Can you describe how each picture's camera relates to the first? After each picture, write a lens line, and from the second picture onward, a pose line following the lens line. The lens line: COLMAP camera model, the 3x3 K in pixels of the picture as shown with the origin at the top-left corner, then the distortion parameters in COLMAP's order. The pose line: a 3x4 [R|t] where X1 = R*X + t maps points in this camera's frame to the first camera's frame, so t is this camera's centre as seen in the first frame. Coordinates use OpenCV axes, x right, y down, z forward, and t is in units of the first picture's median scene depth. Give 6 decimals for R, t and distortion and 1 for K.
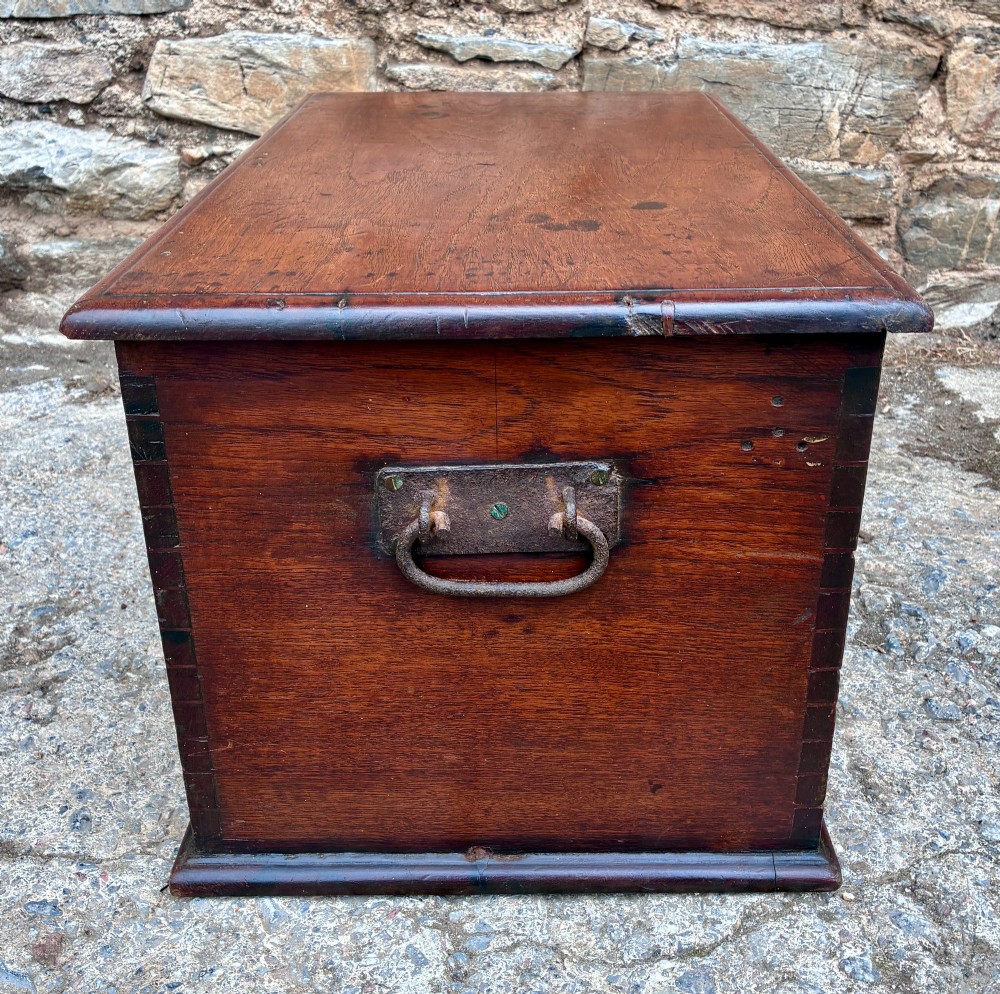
lens RADIAL K [[1219.1, 0, 524.3], [0, 1219.1, 484.4], [0, 0, 1]] dist [0.026343, 0.000000]
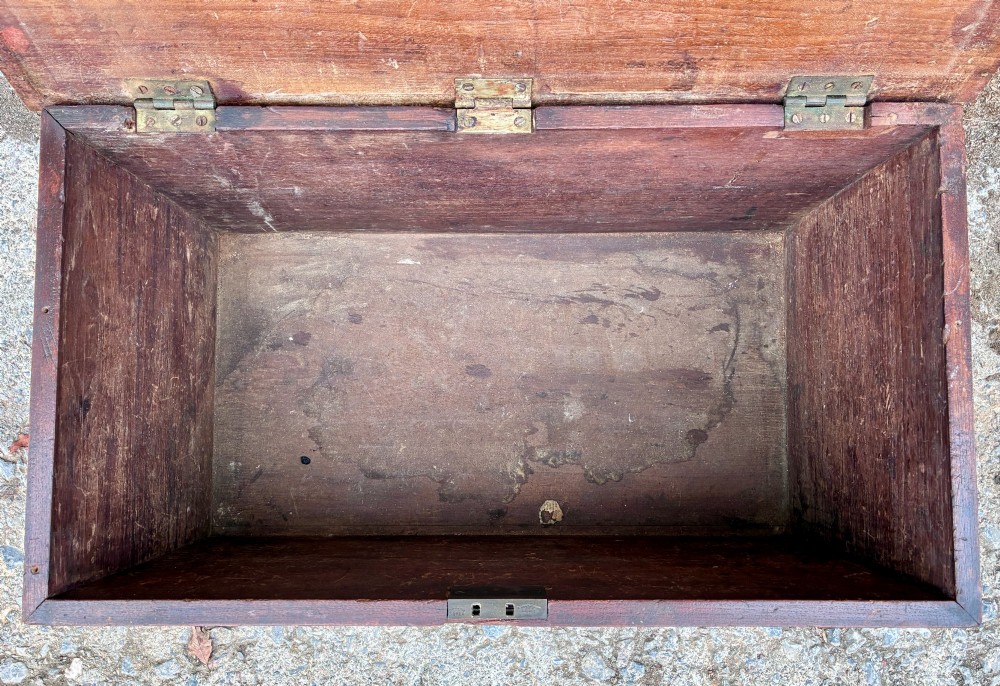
lens RADIAL K [[835.9, 0, 490.0], [0, 835.9, 391.2], [0, 0, 1]] dist [0.048517, -0.070902]
pose [[0.998589, 0.049676, -0.018778, -0.060862], [-0.007778, 0.486595, 0.873593, -0.597978], [0.052534, -0.872214, 0.486295, 0.541142]]
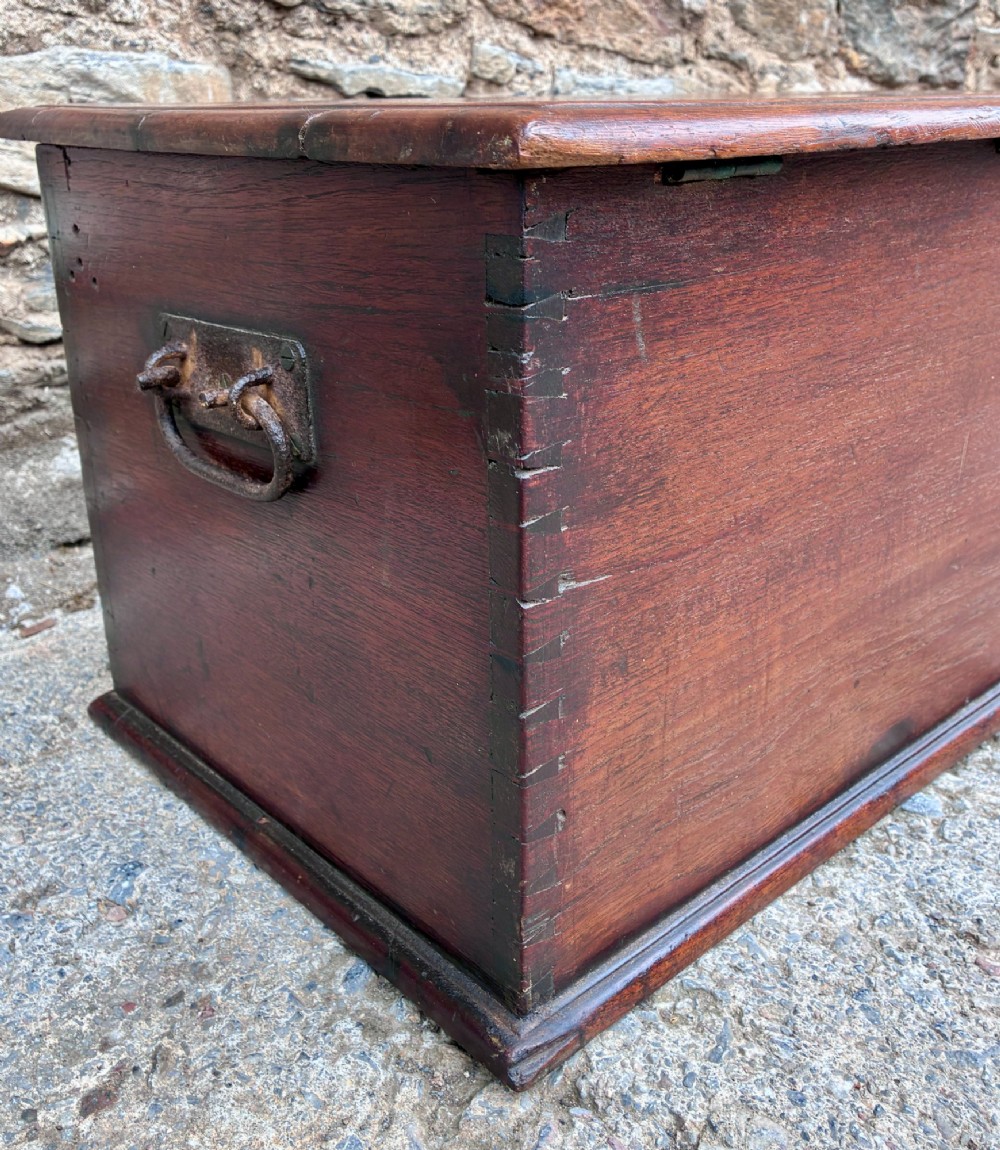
lens RADIAL K [[1141.6, 0, 482.1], [0, 1141.6, 530.0], [0, 0, 1]] dist [0.028555, 0.000000]
pose [[0.817143, -0.206452, 0.538196, -0.435254], [0.252382, 0.967553, -0.012037, -0.049984], [-0.518248, 0.145667, 0.842734, 0.388308]]
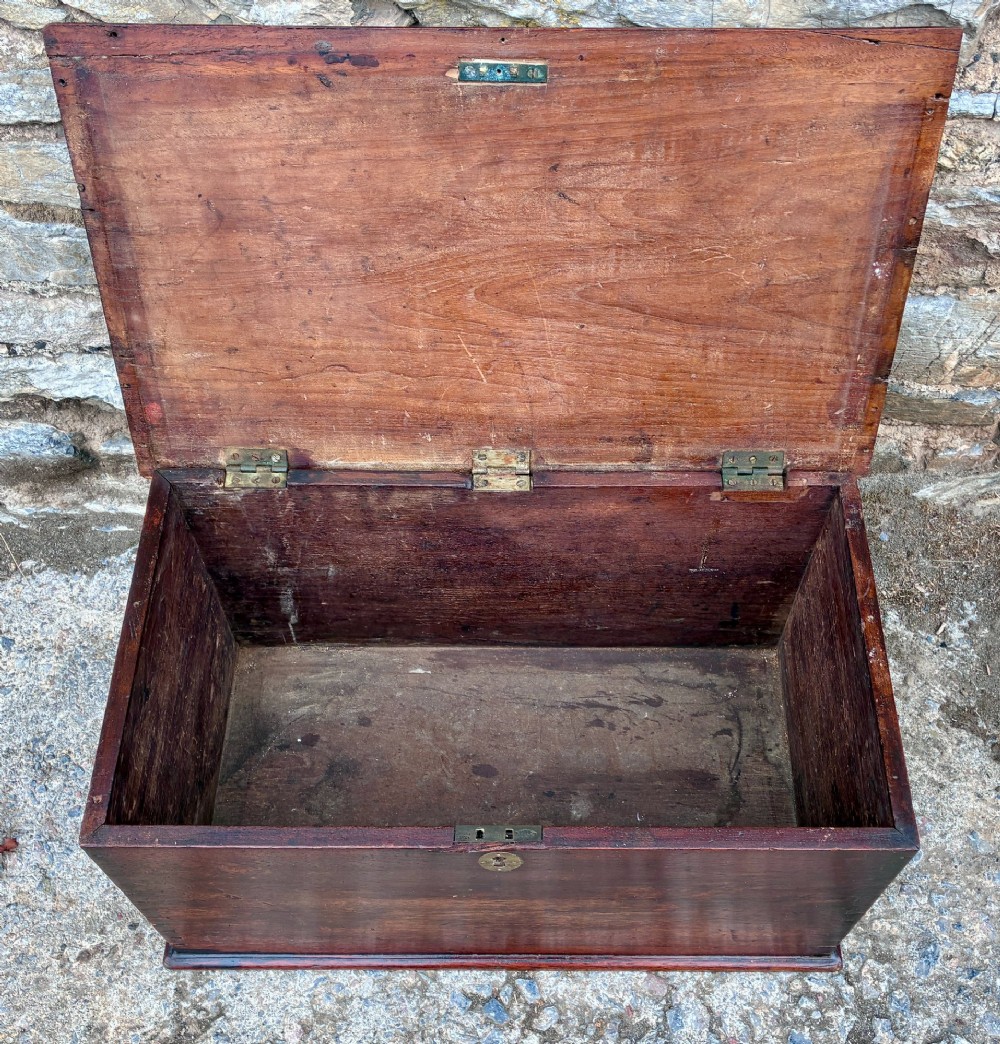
lens RADIAL K [[1212.3, 0, 519.8], [0, 1212.3, 582.9], [0, 0, 1]] dist [0.029211, 0.000000]
pose [[0.998469, 0.046657, -0.029711, -0.033369], [-0.022795, 0.836481, 0.547522, -0.678573], [0.050399, -0.546006, 0.836264, 0.146612]]
